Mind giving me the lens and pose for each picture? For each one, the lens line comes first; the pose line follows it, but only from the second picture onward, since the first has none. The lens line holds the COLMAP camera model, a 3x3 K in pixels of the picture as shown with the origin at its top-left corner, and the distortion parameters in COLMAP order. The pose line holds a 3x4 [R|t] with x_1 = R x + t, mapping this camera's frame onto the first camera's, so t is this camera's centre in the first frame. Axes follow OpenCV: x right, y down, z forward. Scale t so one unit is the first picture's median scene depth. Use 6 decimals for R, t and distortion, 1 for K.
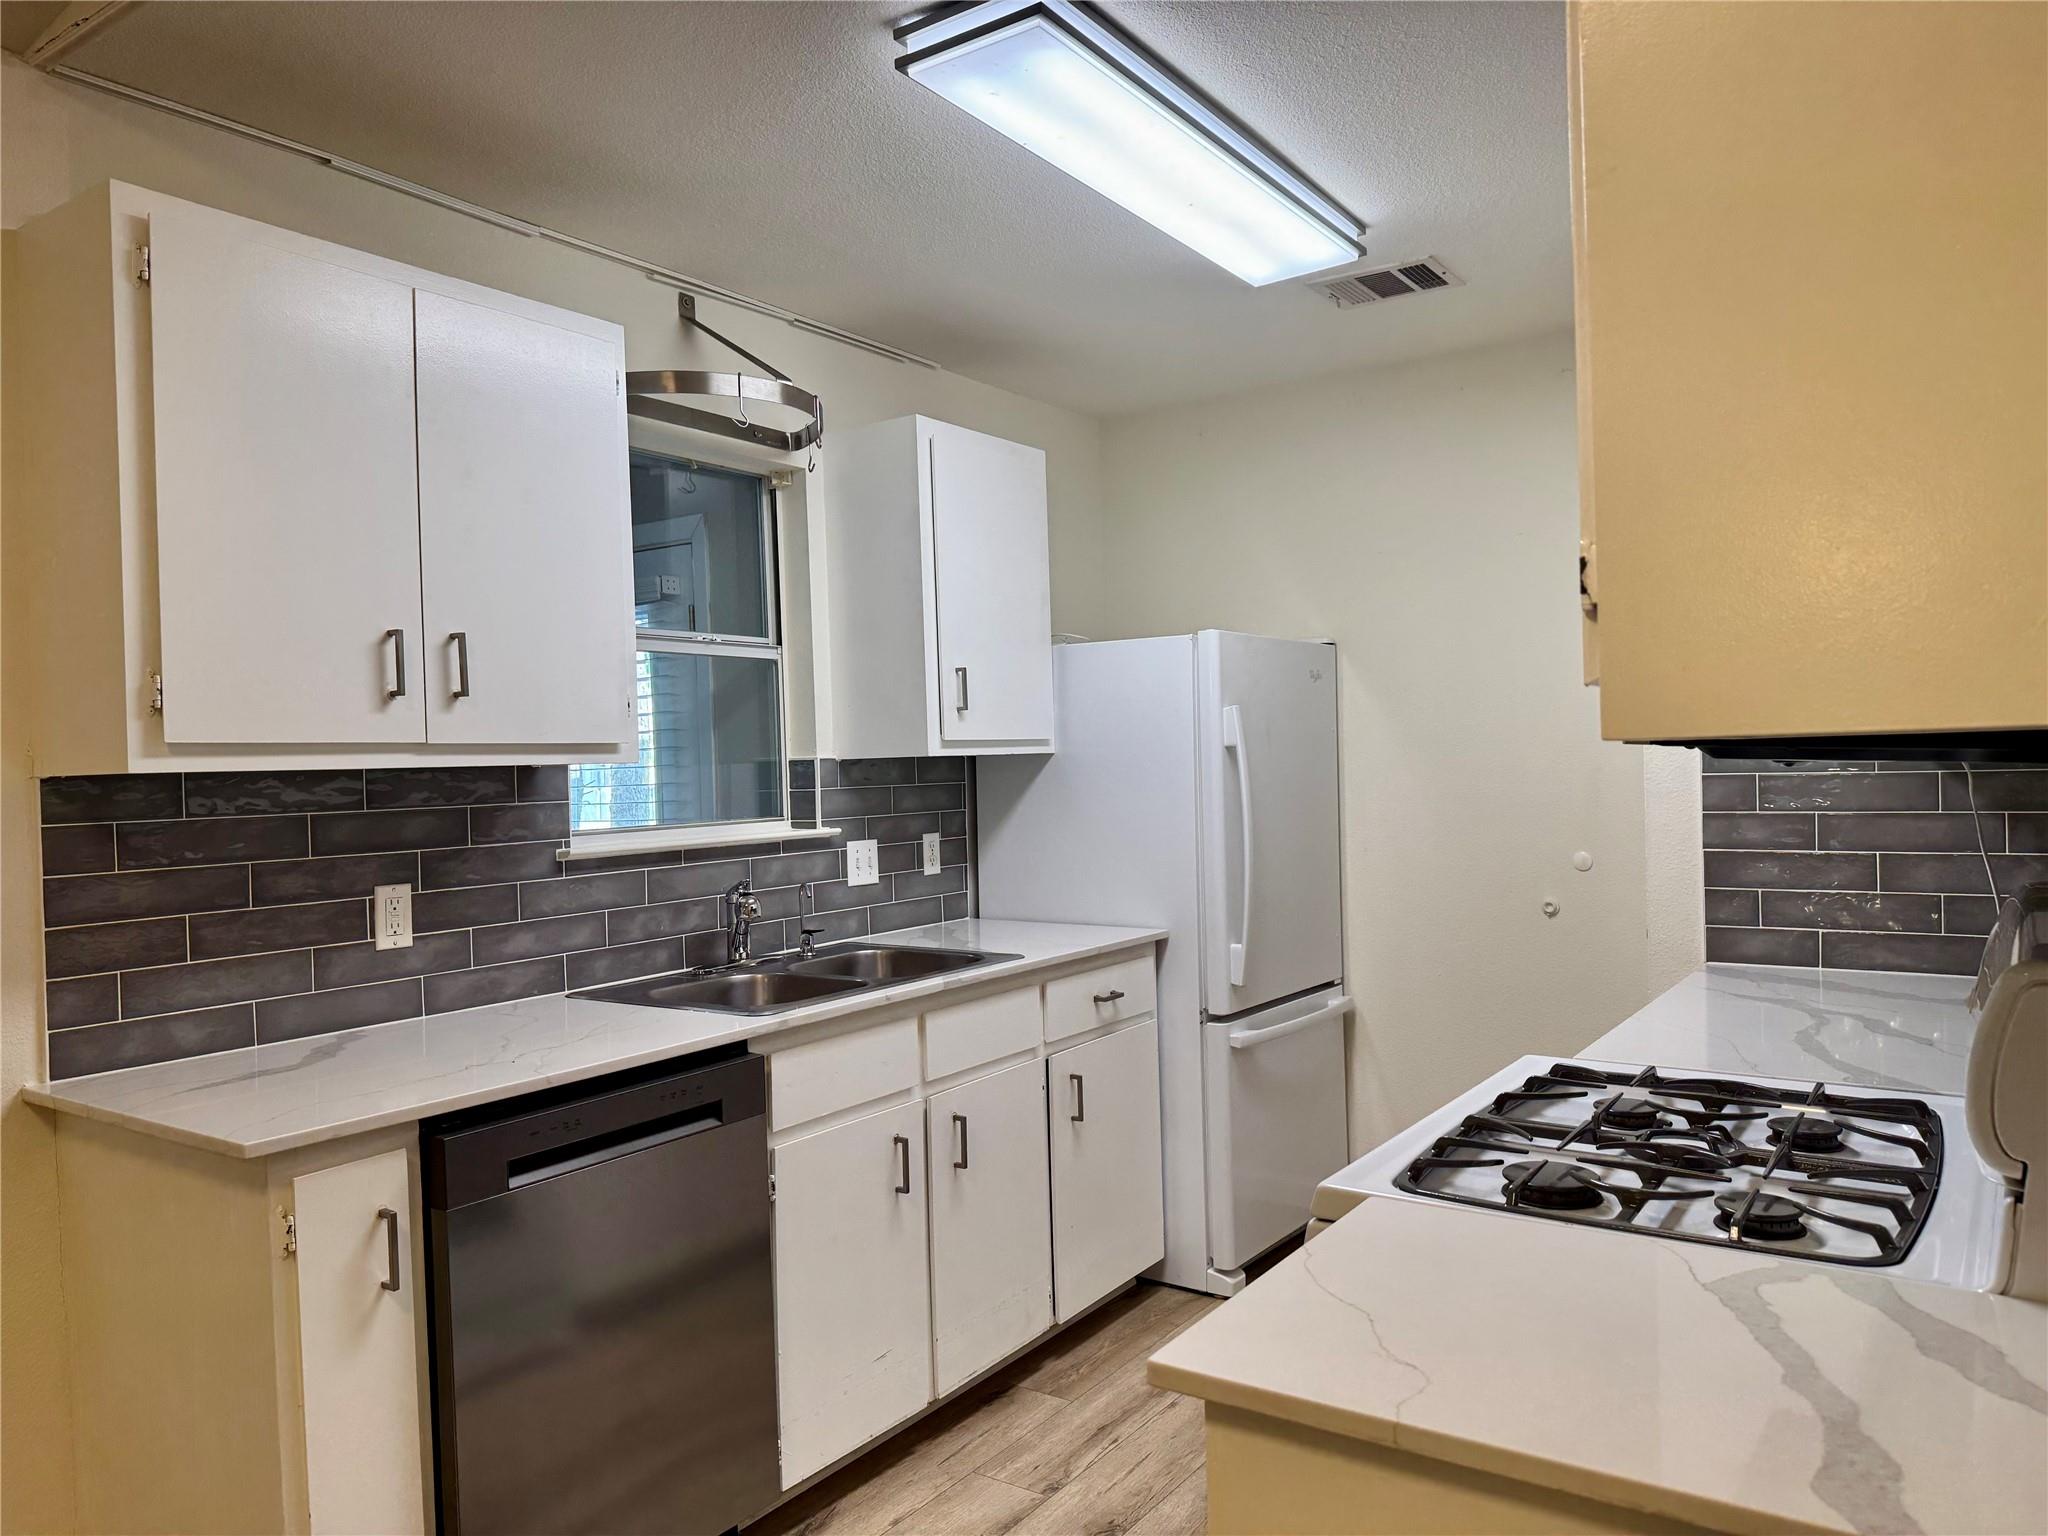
lens RADIAL K [[1433.7, 0, 1044.3], [0, 1433.7, 781.4], [0, 0, 1]] dist [0.059077, -0.069401]
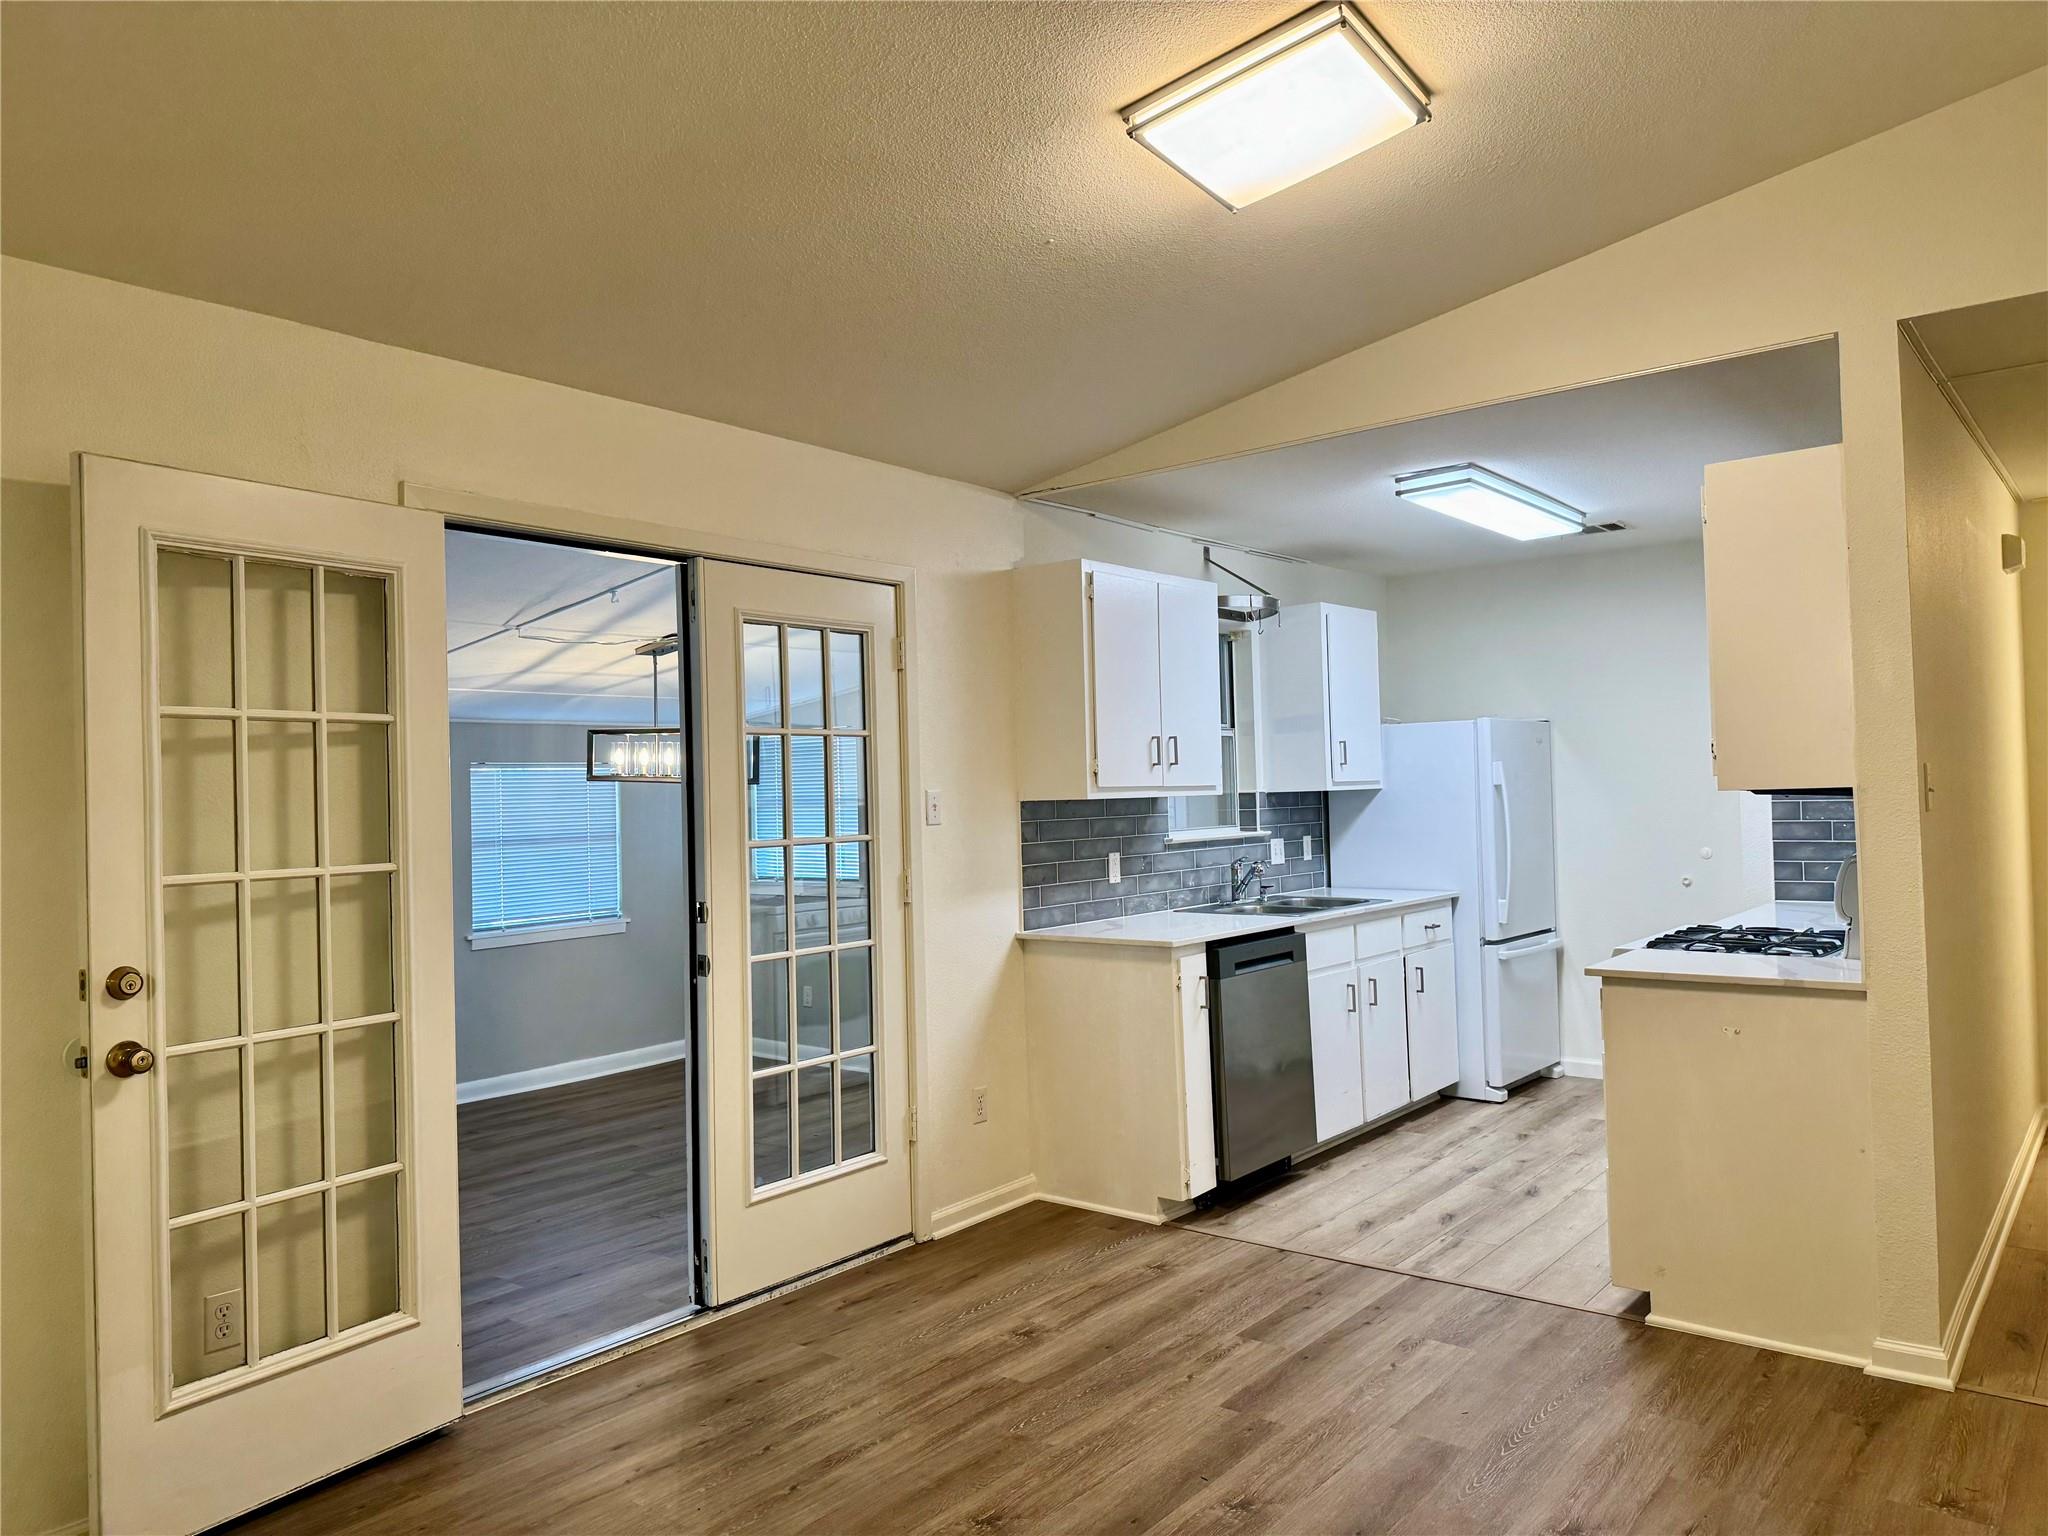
lens RADIAL K [[1433.7, 0, 1028.3], [0, 1433.7, 763.5], [0, 0, 1]] dist [0.059077, -0.069401]
pose [[0.996833, -0.000562, -0.079524, -0.318591], [-0.002049, 0.999461, -0.032755, 0.008283], [0.079499, 0.032814, 0.996295, -0.842097]]
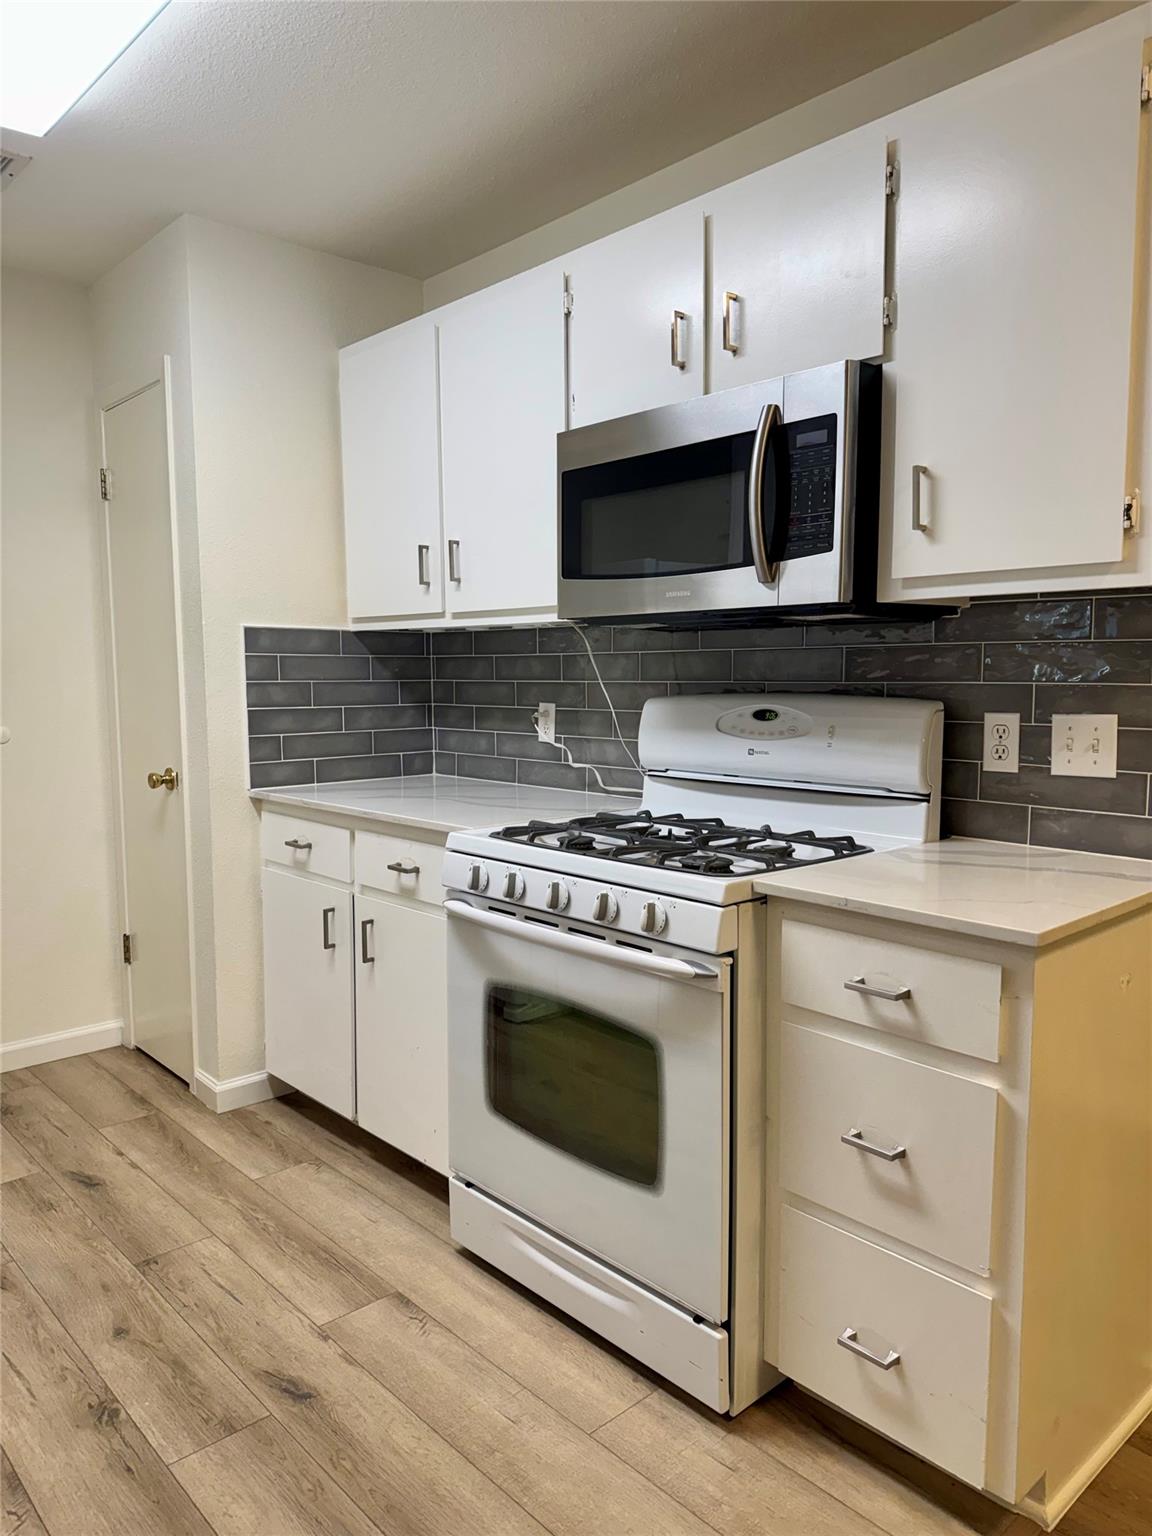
lens RADIAL K [[1075.2, 0, 563.2], [0, 1075.2, 777.8], [0, 0, 1]] dist [0.059077, -0.069401]
pose [[0.244250, -0.065992, 0.967464, -0.413665], [0.017805, 0.997819, 0.063567, 0.046254], [-0.969549, 0.001700, 0.244893, 0.398311]]
